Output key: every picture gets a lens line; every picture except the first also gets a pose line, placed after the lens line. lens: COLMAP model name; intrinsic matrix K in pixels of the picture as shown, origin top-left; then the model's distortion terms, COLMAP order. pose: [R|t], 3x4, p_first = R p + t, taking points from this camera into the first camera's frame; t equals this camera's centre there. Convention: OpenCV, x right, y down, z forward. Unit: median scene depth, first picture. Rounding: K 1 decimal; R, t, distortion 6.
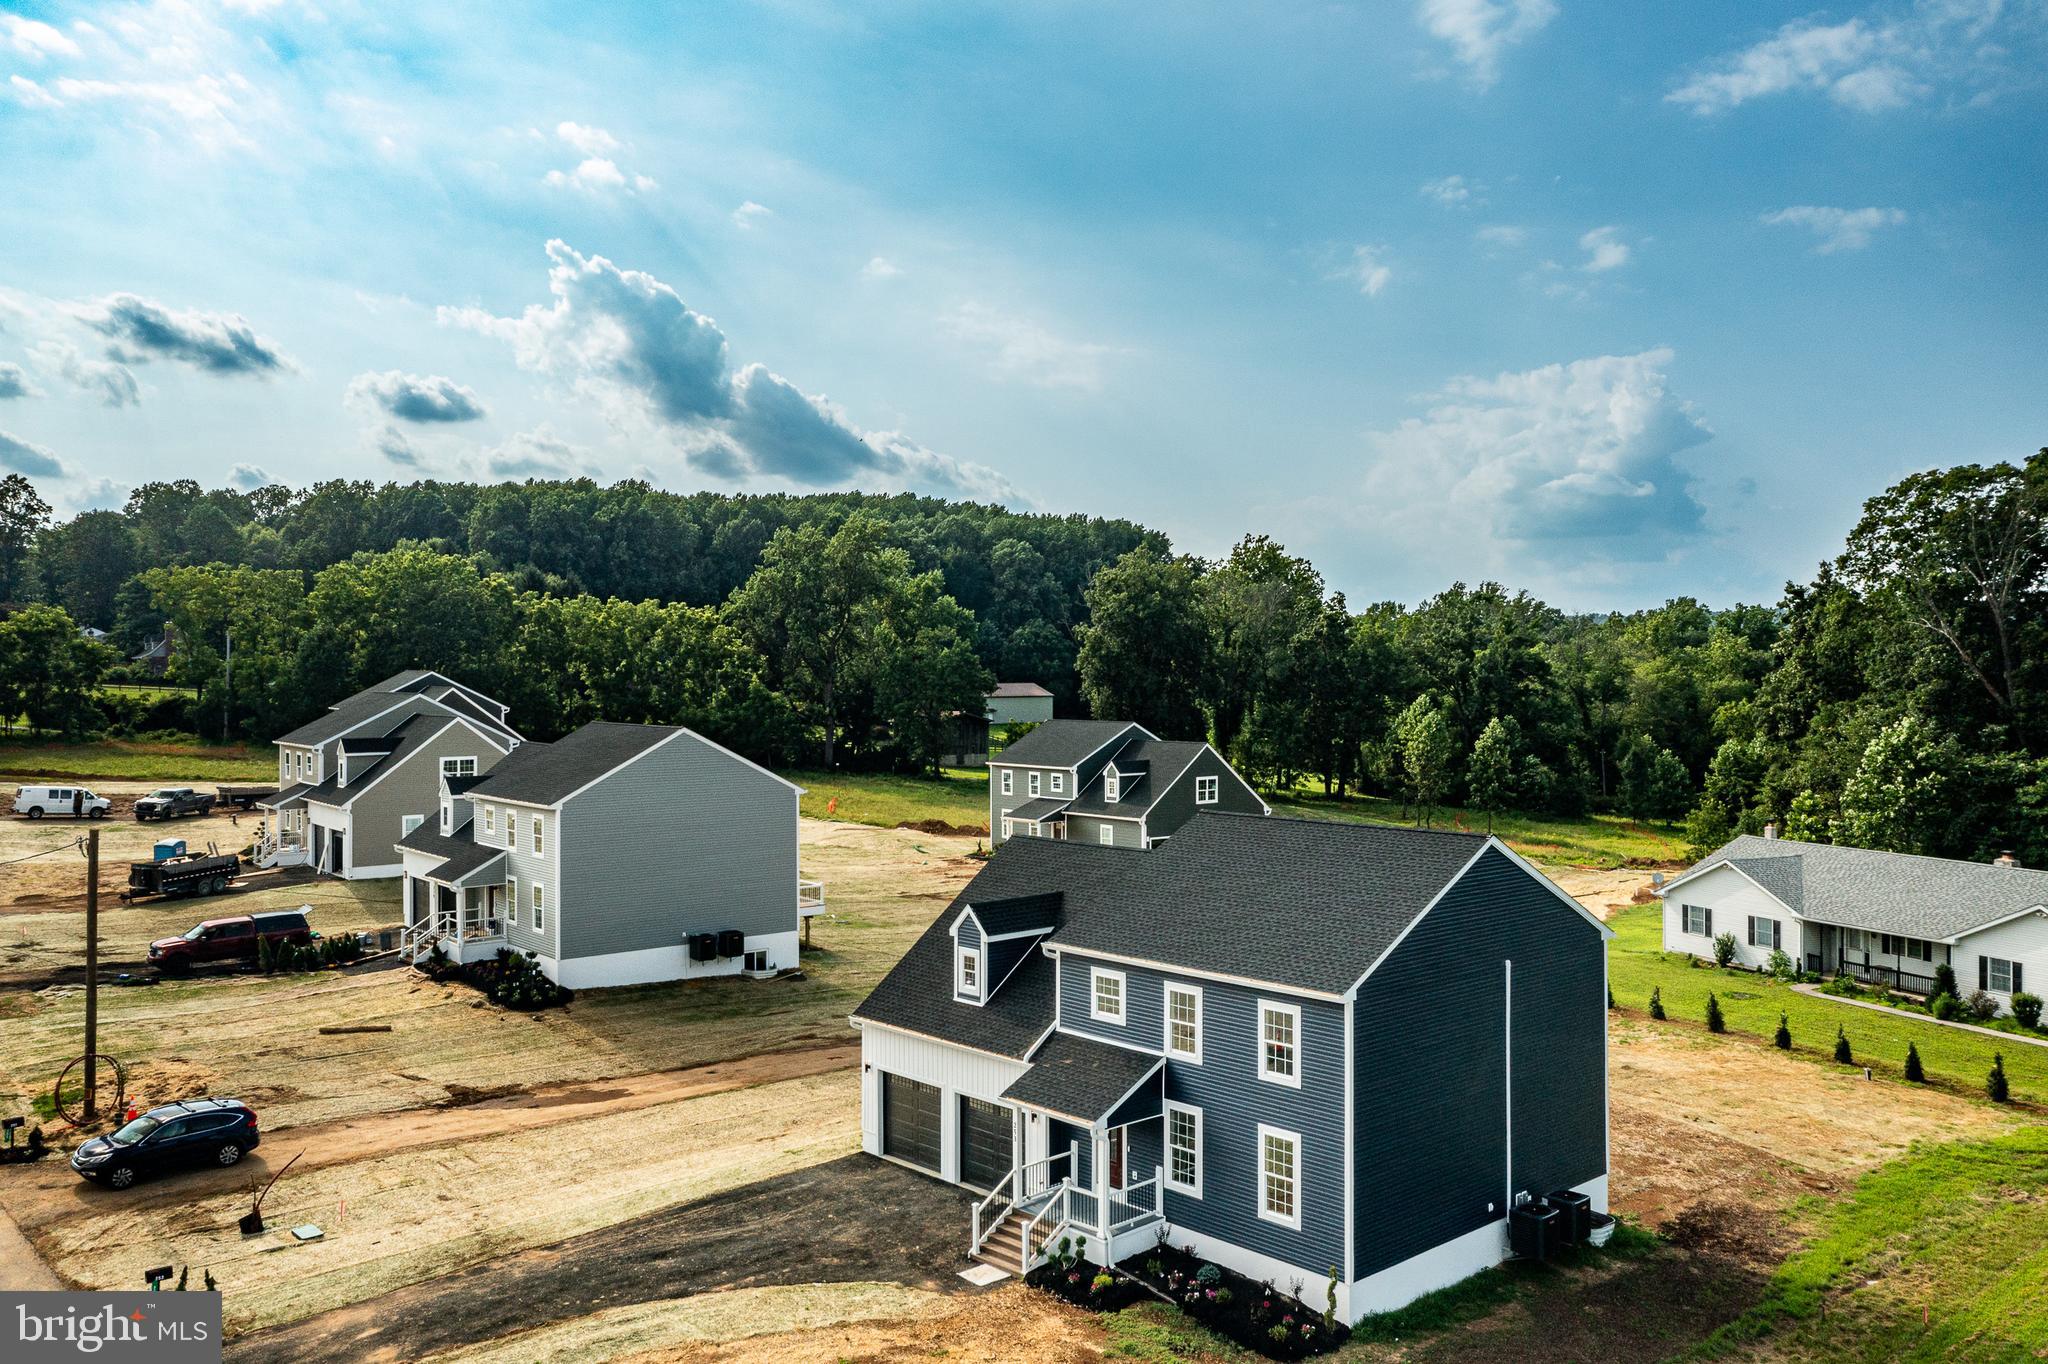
lens RADIAL K [[1618.1, 0, 1028.3], [0, 1618.1, 675.5], [0, 0, 1]] dist [-0.038574, 0.140967]
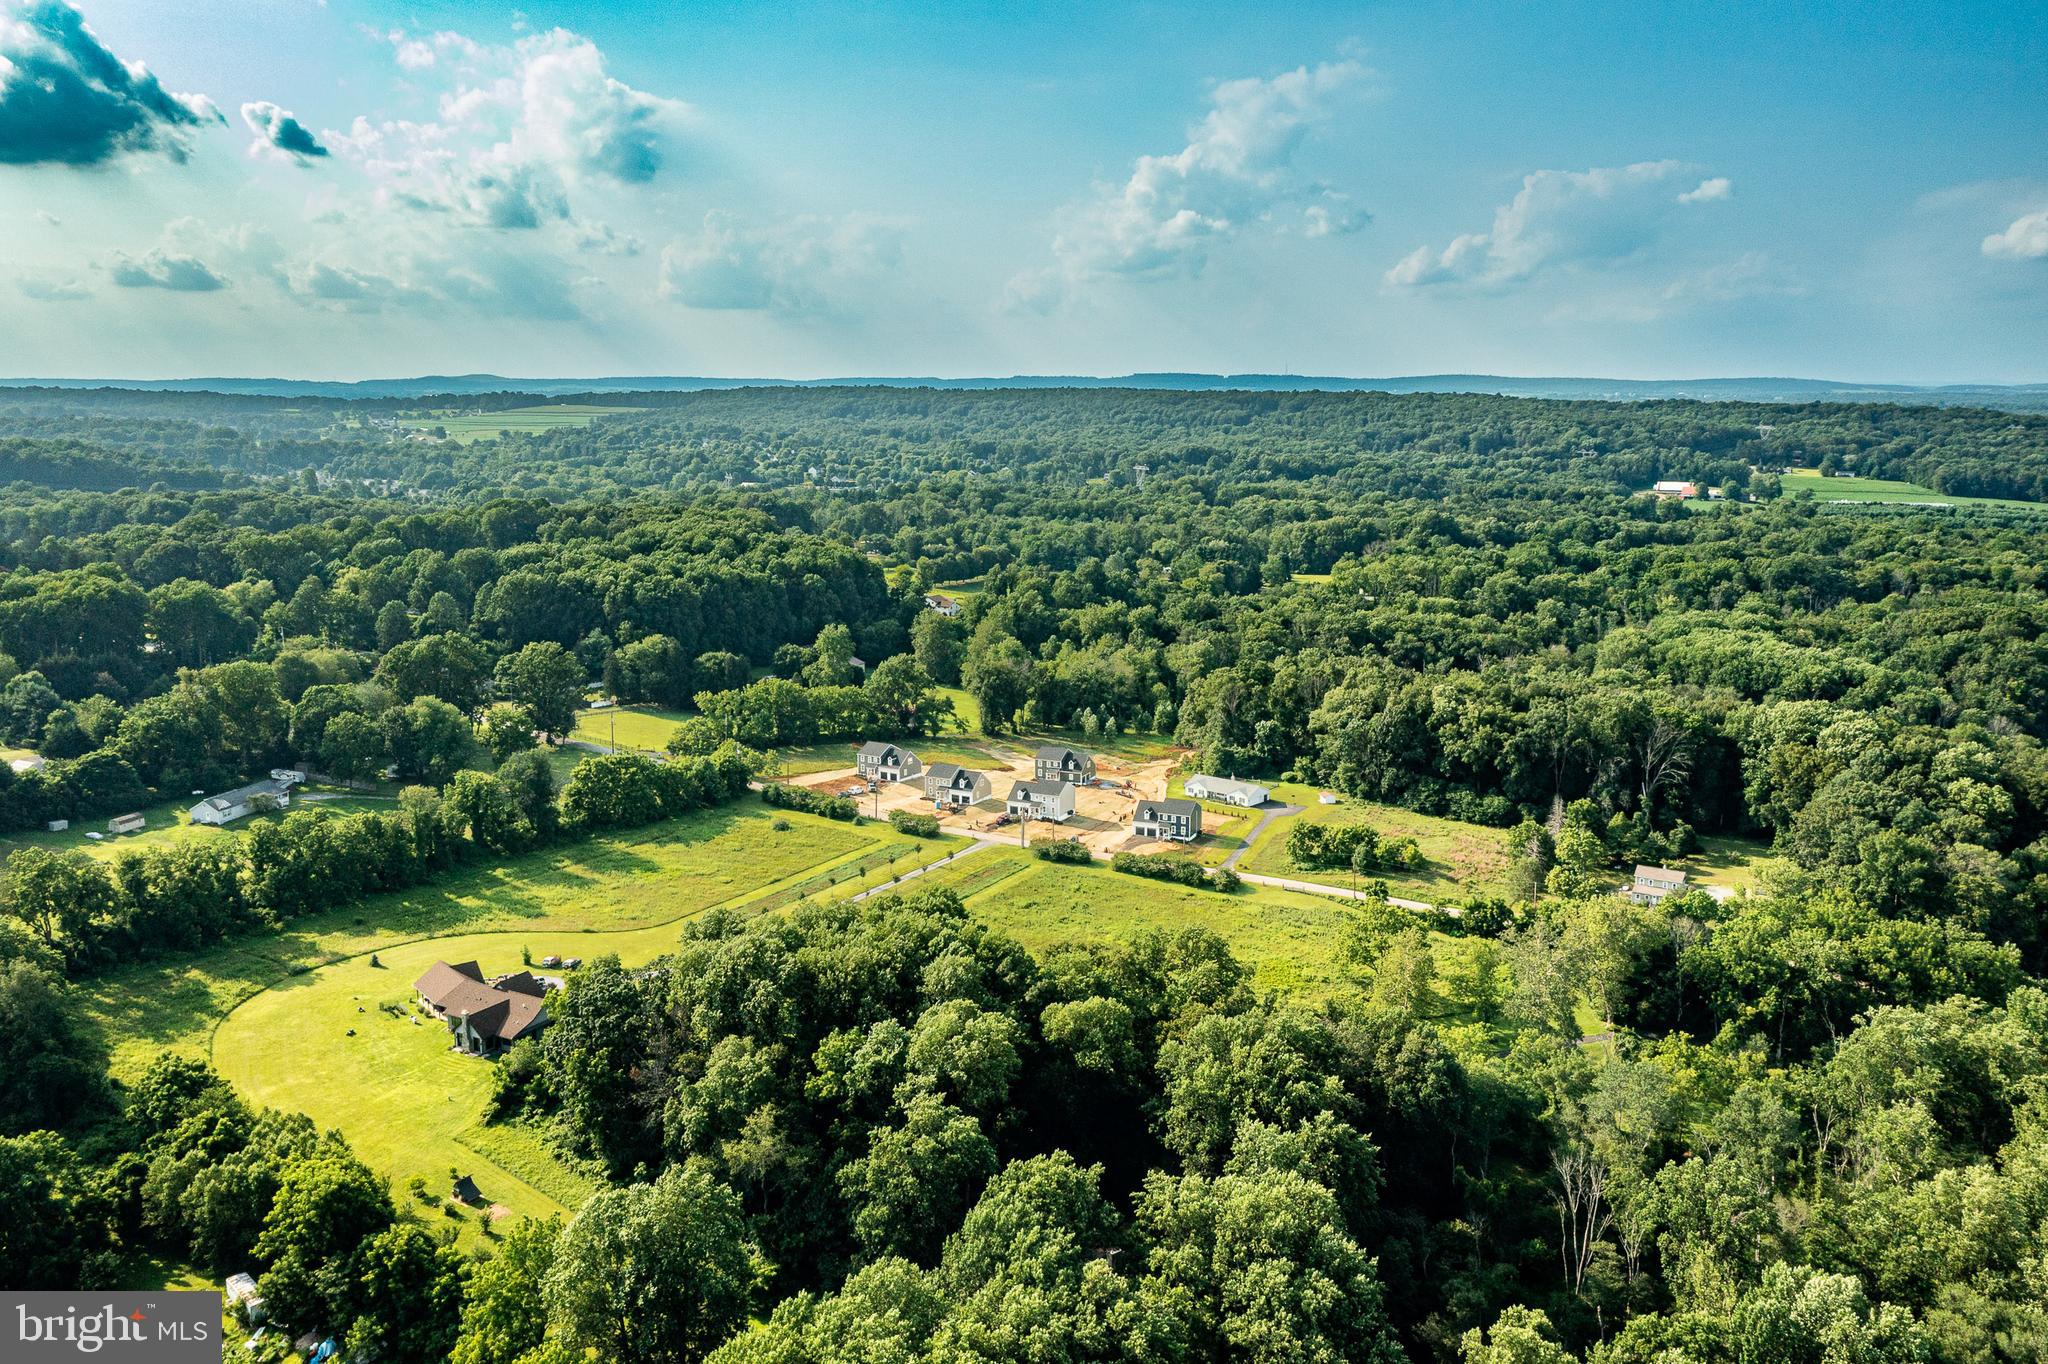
lens RADIAL K [[1672.7, 0, 1024.0], [0, 1672.7, 682.0], [0, 0, 1]] dist [0.003244, 0.002872]
pose [[0.912604, -0.074571, 0.401987, -3.450608], [0.004223, 0.984892, 0.173117, -1.739192], [-0.408823, -0.156290, 0.899131, -5.641534]]
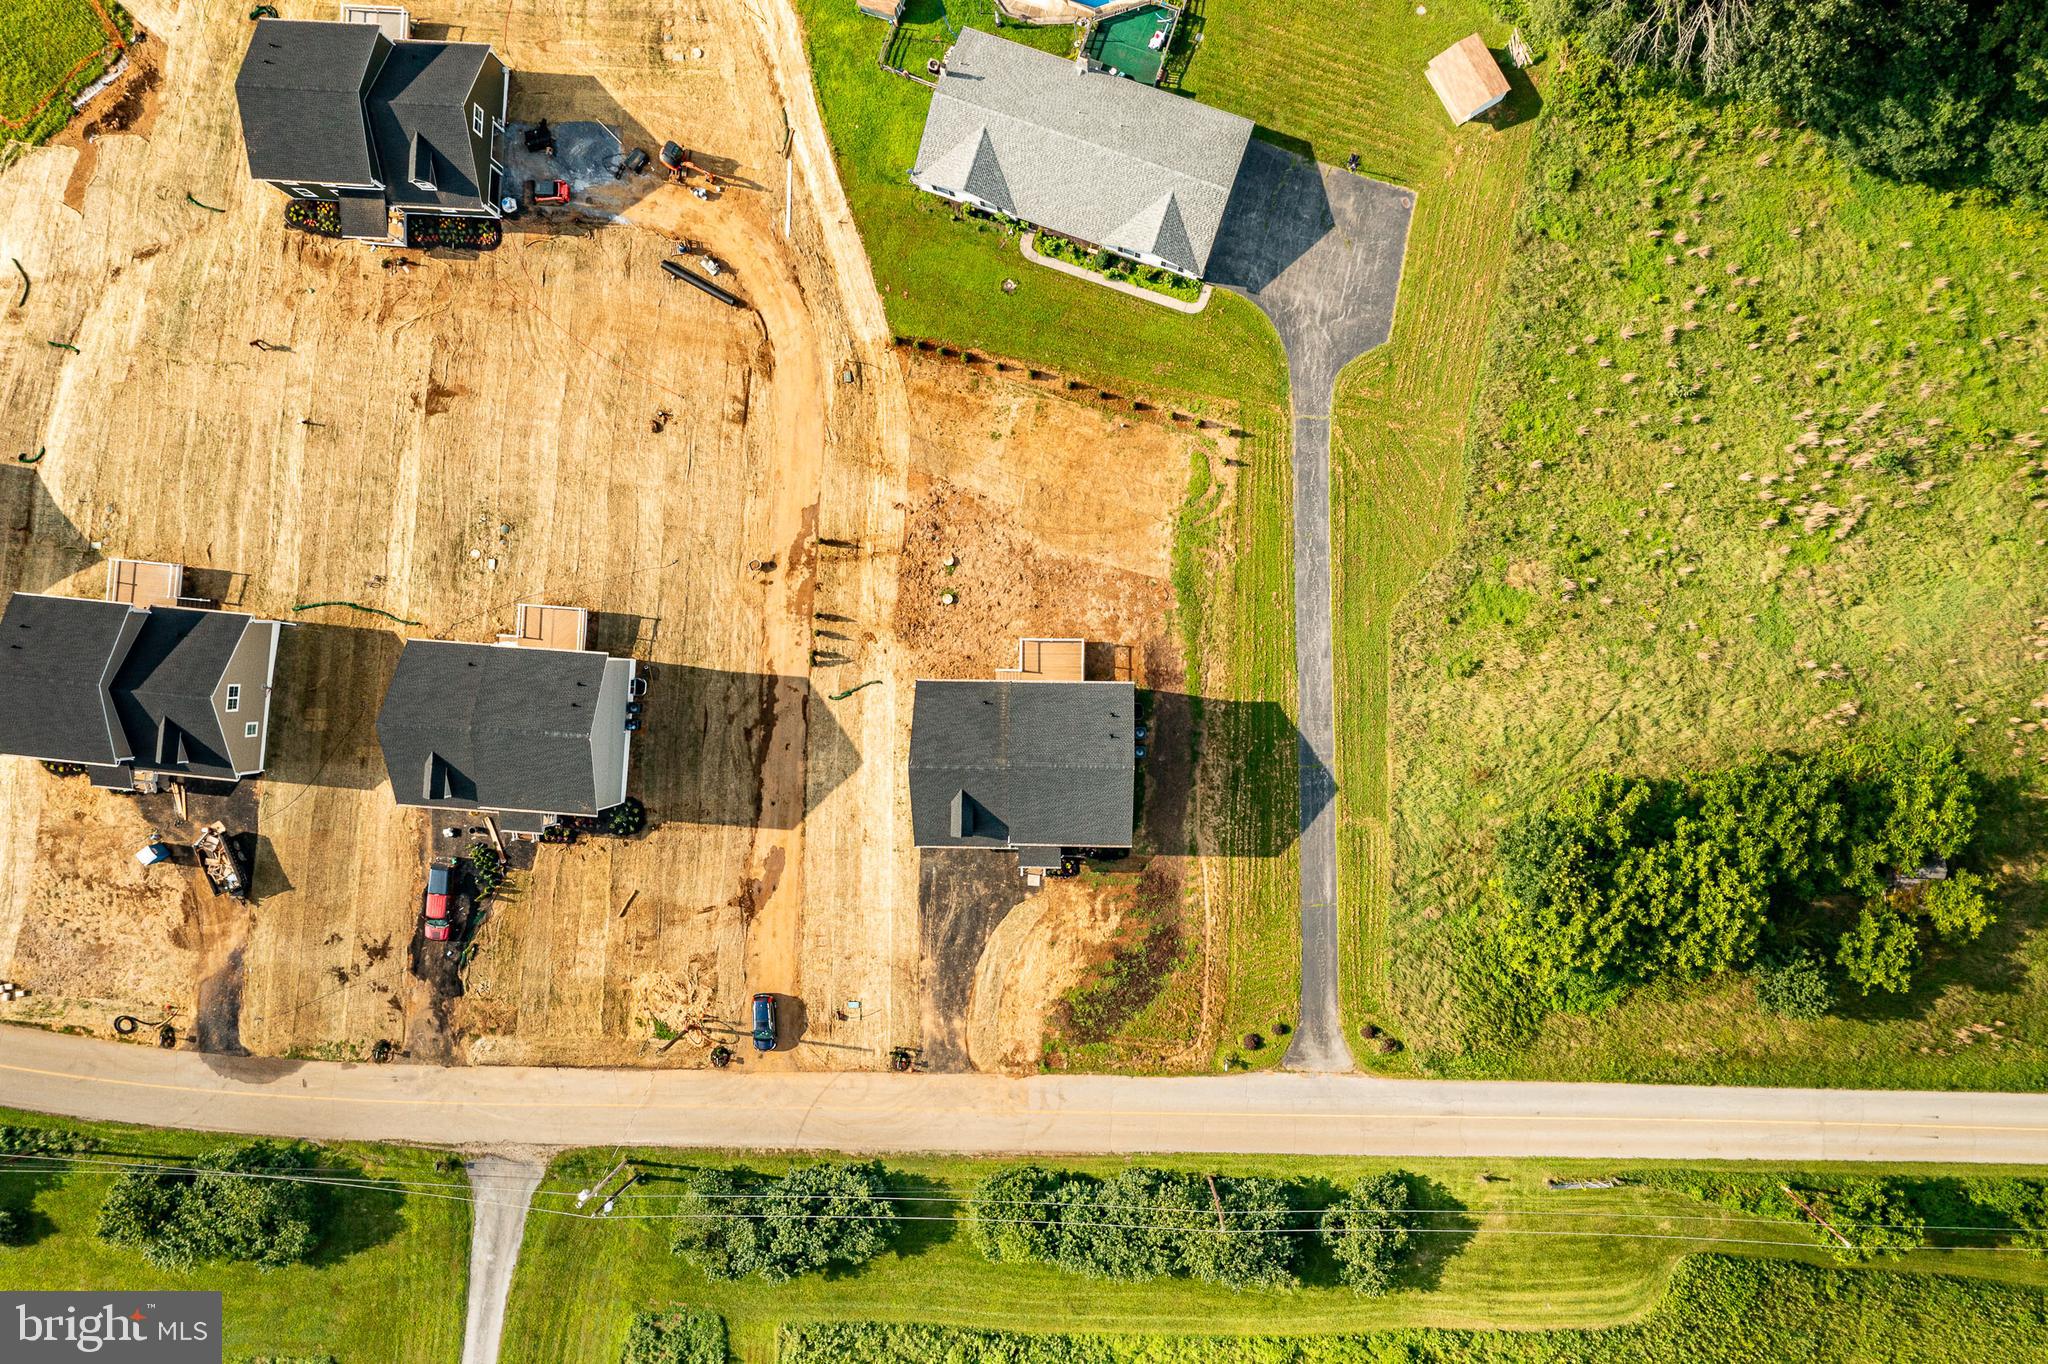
lens RADIAL K [[1622.2, 0, 1023.8], [0, 1622.2, 664.9], [0, 0, 1]] dist [-0.041066, 0.131165]
pose [[0.691292, -0.722110, -0.025937, 0.220214], [0.041052, 0.003413, 0.999151, -1.795137], [-0.721409, -0.691770, 0.032003, 0.719761]]
